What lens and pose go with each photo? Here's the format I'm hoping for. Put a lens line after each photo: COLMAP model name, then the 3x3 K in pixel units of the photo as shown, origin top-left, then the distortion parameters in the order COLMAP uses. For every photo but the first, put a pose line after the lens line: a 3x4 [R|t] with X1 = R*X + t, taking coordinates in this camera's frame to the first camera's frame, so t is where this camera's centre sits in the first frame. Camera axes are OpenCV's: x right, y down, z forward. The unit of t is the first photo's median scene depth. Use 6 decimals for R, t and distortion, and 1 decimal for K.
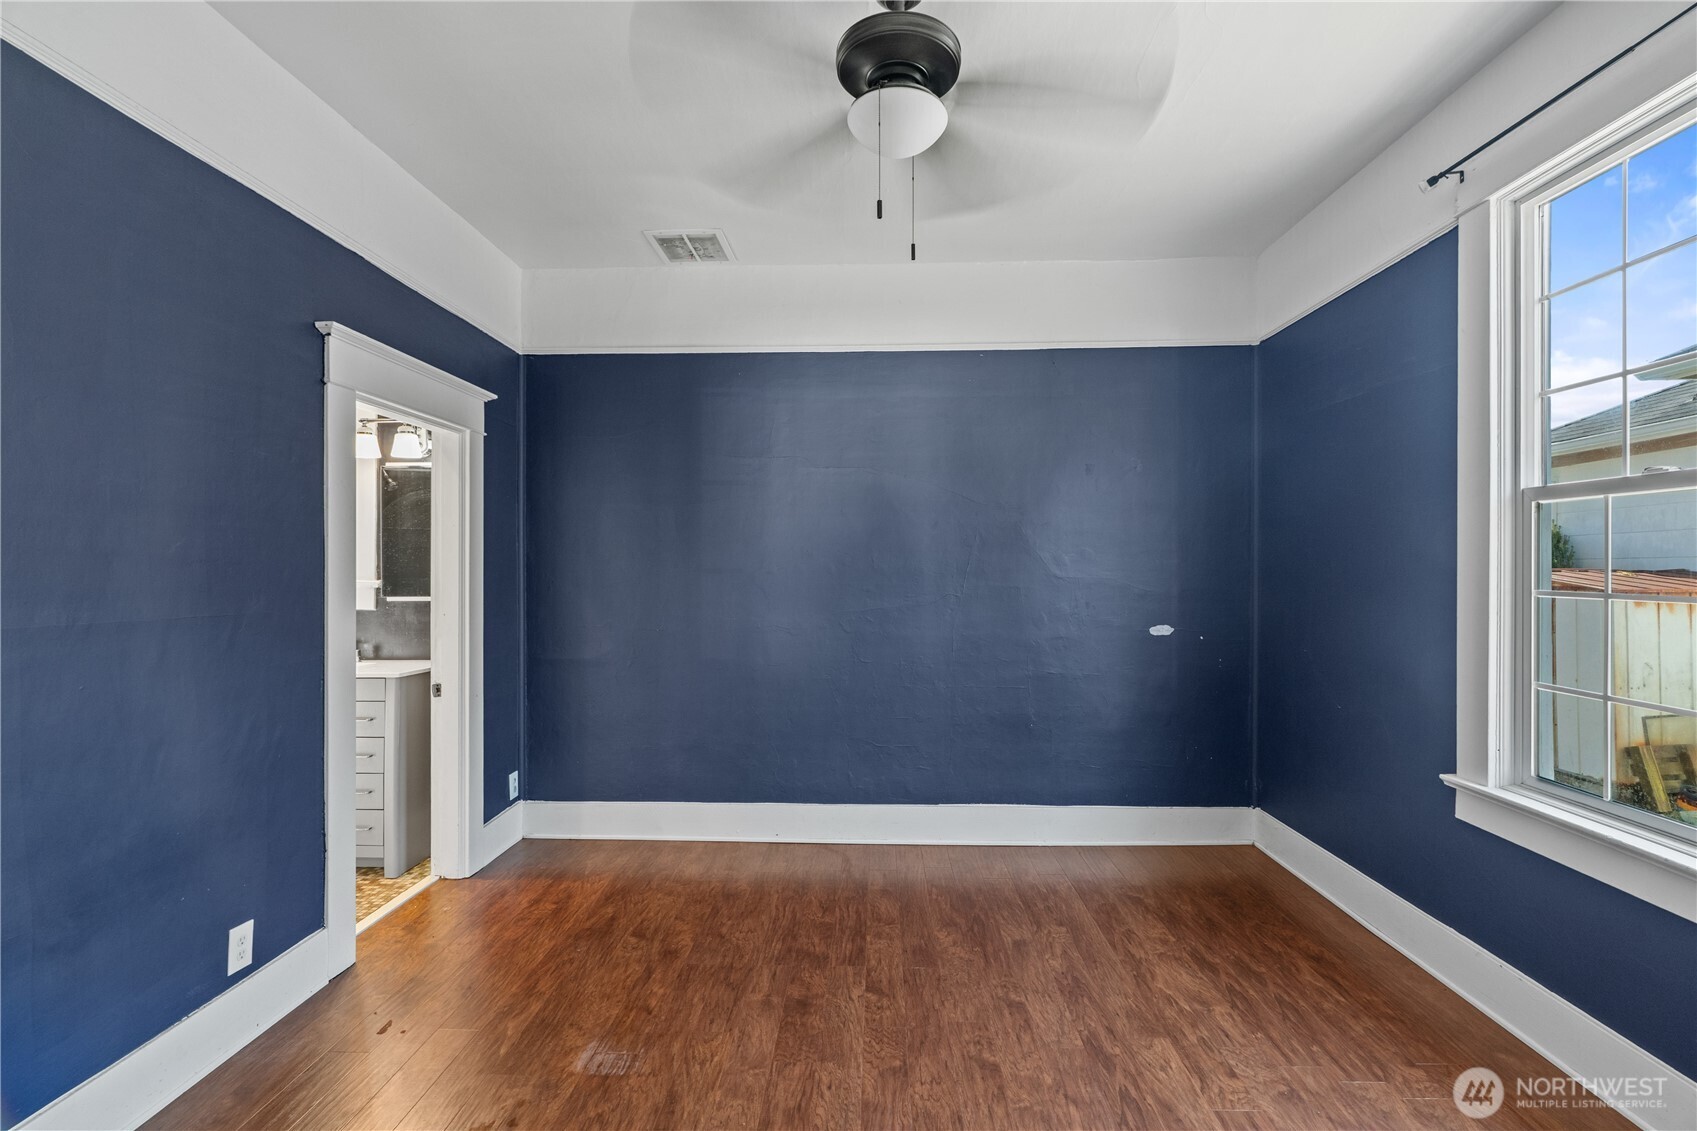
lens RADIAL K [[773.3, 0, 840.5], [0, 773.3, 567.7], [0, 0, 1]] dist [-0.011258, 0.004346]
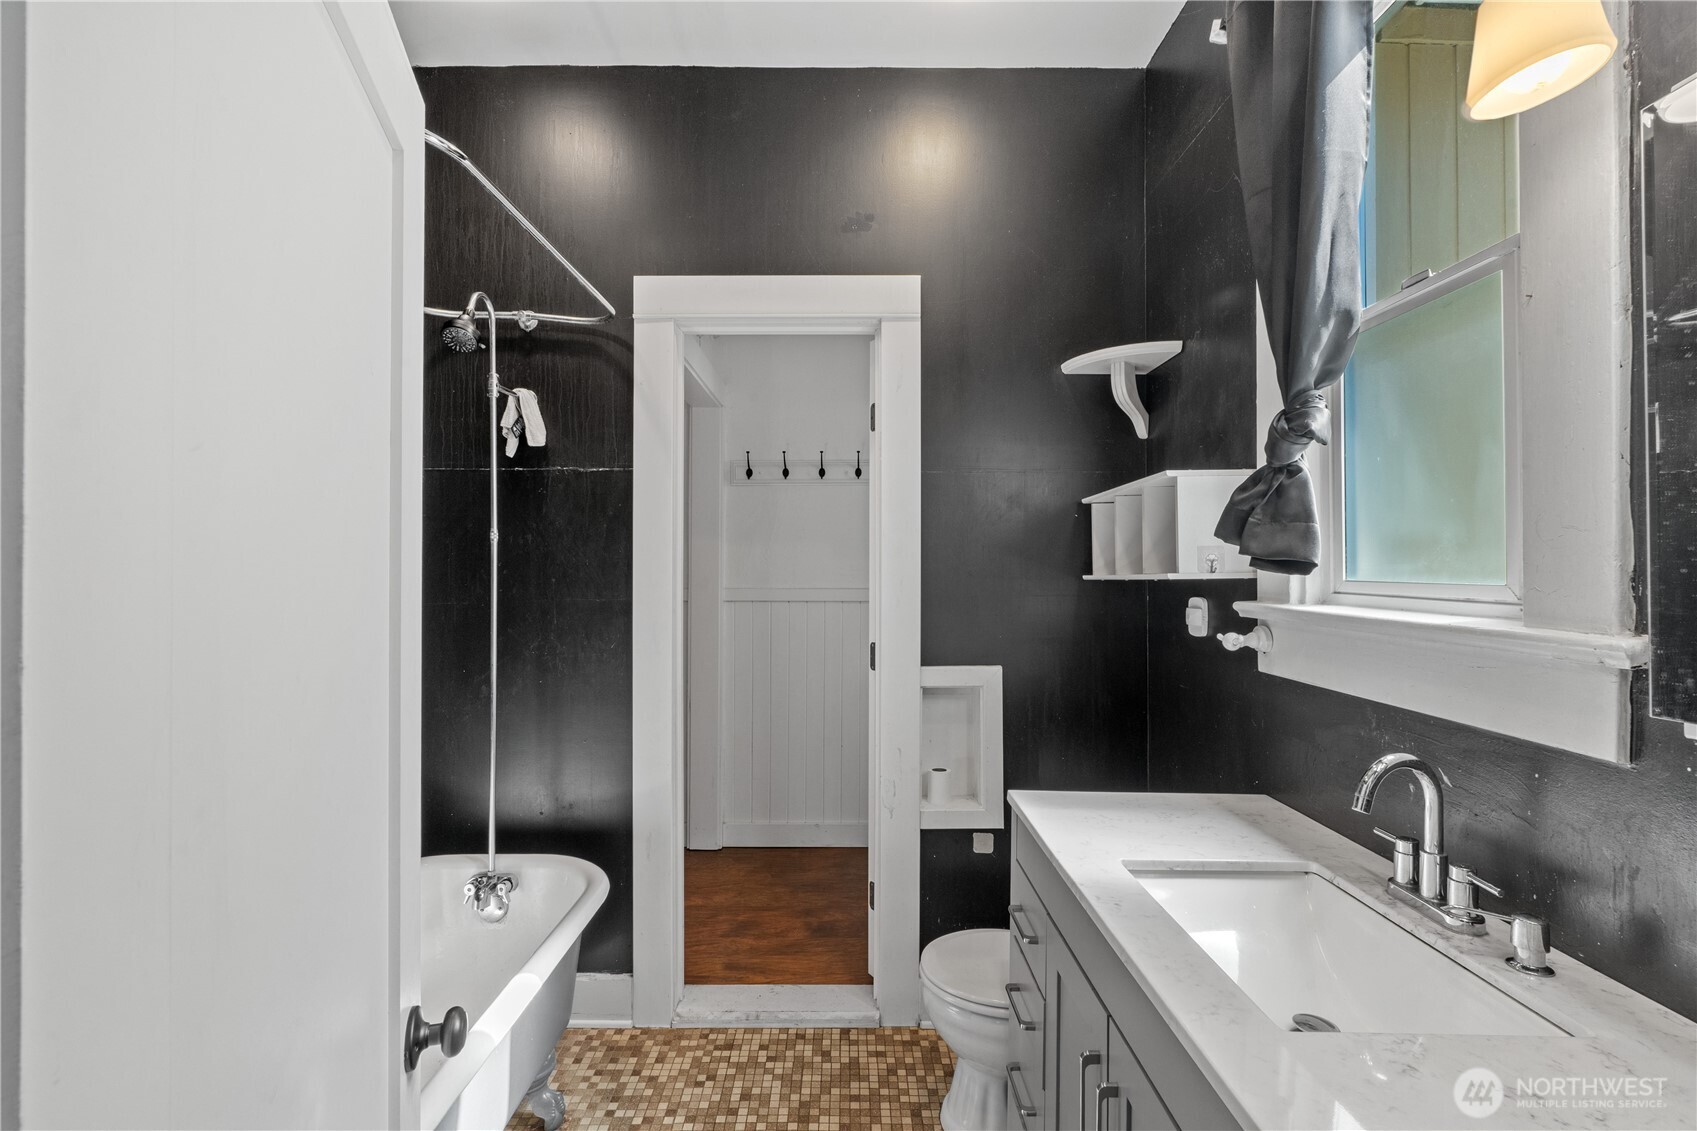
lens RADIAL K [[773.3, 0, 851.7], [0, 773.3, 562.1], [0, 0, 1]] dist [-0.011258, 0.004346]
pose [[0.049936, -0.012985, -0.998668, -0.480667], [-0.007696, 0.999881, -0.013385, -0.000966], [0.998723, 0.008354, 0.049830, 0.940112]]
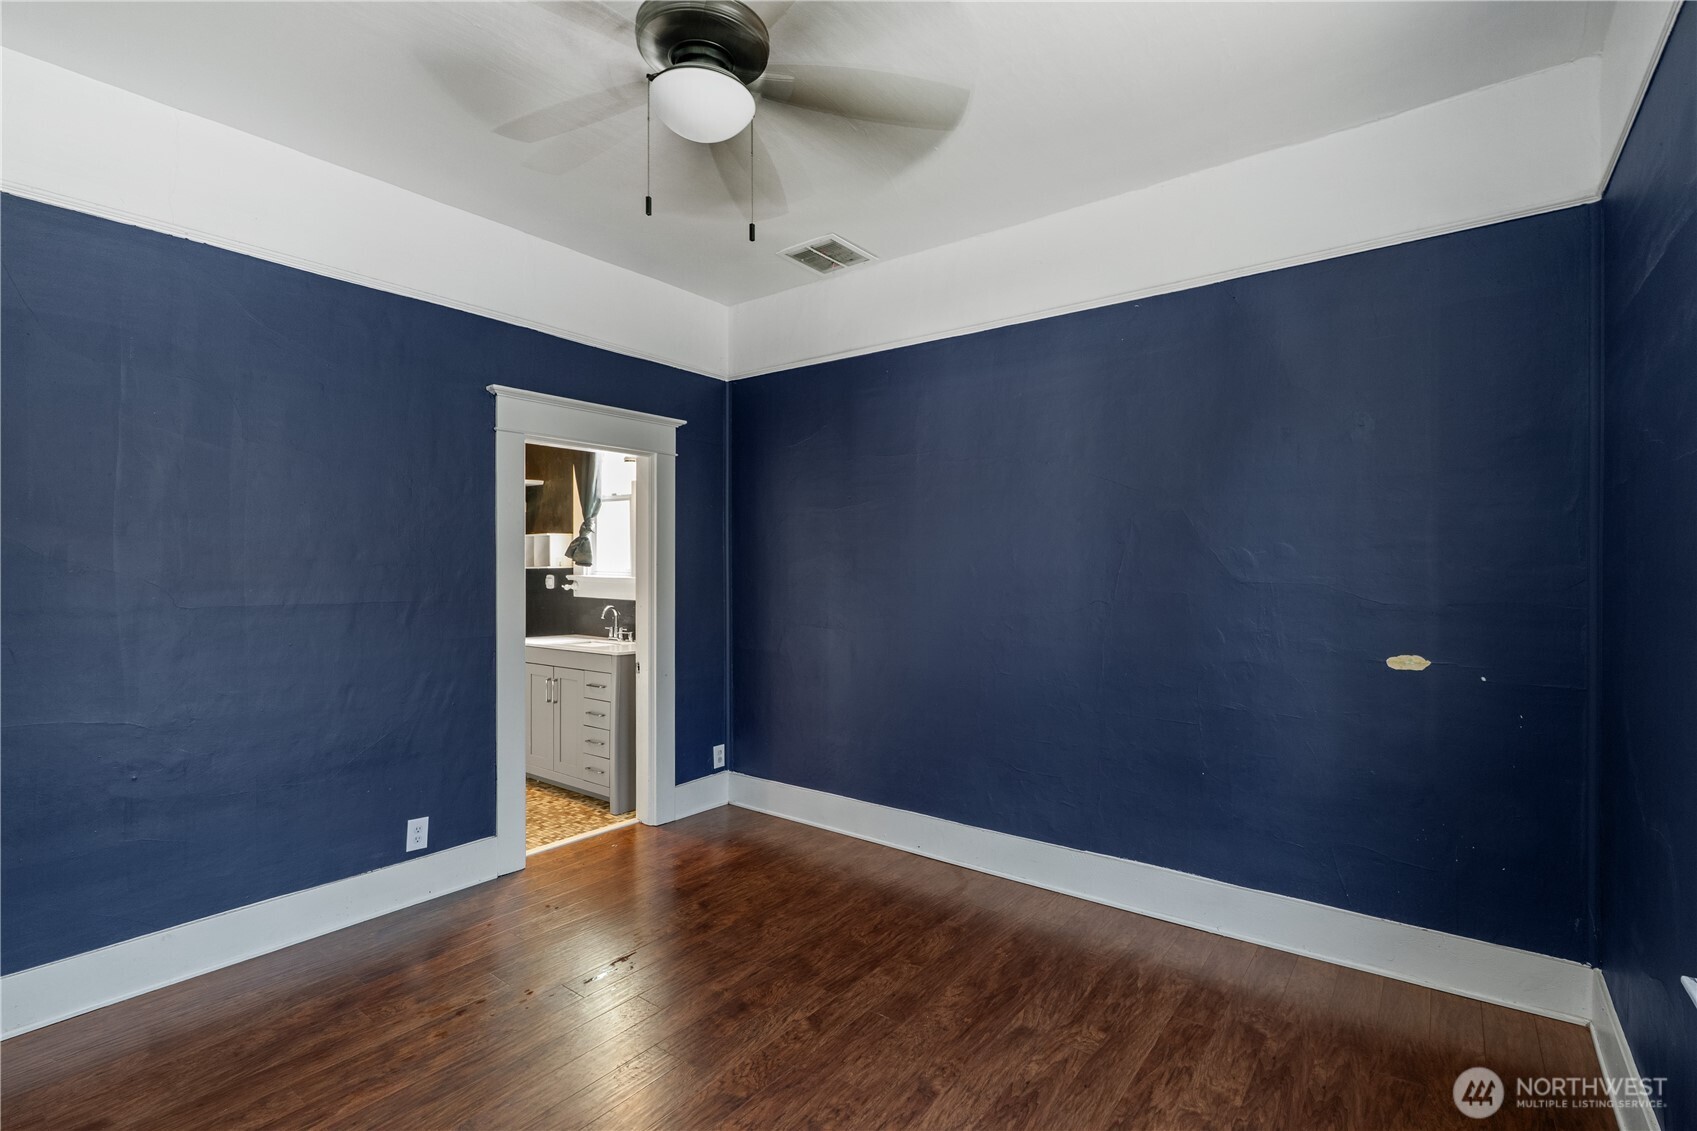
lens RADIAL K [[773.3, 0, 848.9], [0, 773.3, 566.7], [0, 0, 1]] dist [-0.011258, 0.004346]
pose [[0.817368, 0.001488, -0.576113, 0.484028], [-0.000684, 0.999998, 0.001612, -0.004266], [0.576115, -0.000923, 0.817368, 0.202171]]
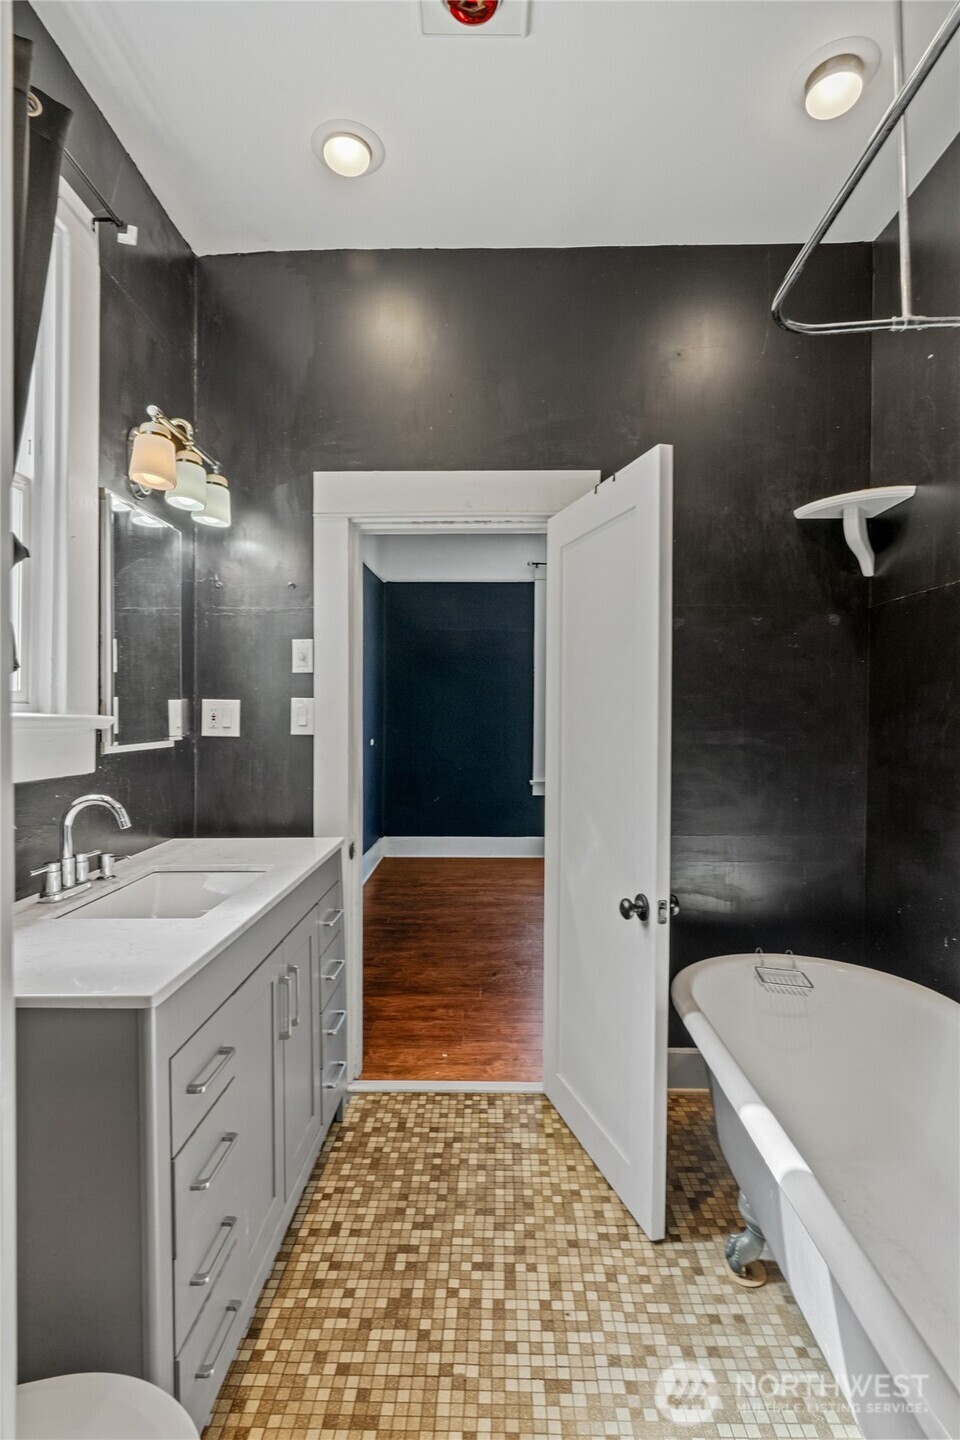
lens RADIAL K [[706.2, 0, 482.1], [0, 706.2, 715.0], [0, 0, 1]] dist [-0.013684, 0.007686]
pose [[-0.011839, -0.004693, 0.999919, -1.337109], [0.006312, 0.999969, 0.004768, 0.018119], [-0.999910, 0.006368, -0.011809, 0.928894]]
